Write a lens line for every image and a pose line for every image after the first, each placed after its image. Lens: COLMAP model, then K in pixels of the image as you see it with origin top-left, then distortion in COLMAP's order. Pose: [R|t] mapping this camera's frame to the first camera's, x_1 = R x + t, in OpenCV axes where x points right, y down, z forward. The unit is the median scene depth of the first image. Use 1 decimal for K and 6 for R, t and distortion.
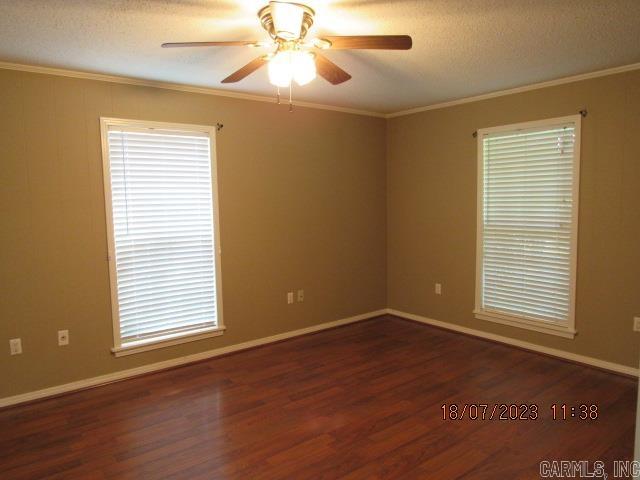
lens RADIAL K [[457.2, 0, 315.6], [0, 457.2, 238.7], [0, 0, 1]] dist [-0.004883, -0.006580]
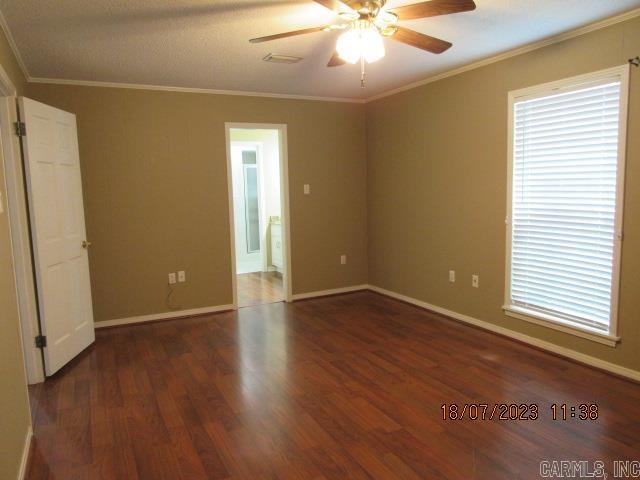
lens RADIAL K [[457.2, 0, 316.9], [0, 457.2, 241.7], [0, 0, 1]] dist [-0.004883, -0.006580]
pose [[-0.183347, 0.143244, -0.972556, 0.685612], [-0.060616, 0.985797, 0.156622, -0.055546], [0.981178, 0.087668, -0.172060, 0.739177]]
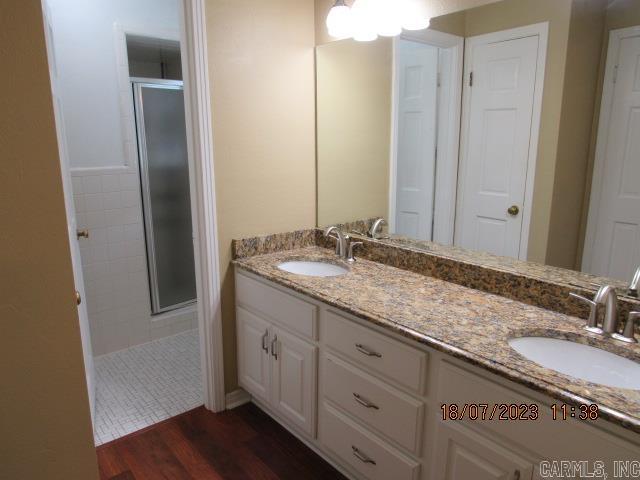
lens RADIAL K [[457.2, 0, 320.9], [0, 457.2, 238.9], [0, 0, 1]] dist [-0.004883, -0.006580]
pose [[0.029488, 0.227678, -0.973290, 0.600820], [-0.084461, 0.970799, 0.224536, -0.051004], [0.995990, 0.075584, 0.047857, 0.709602]]
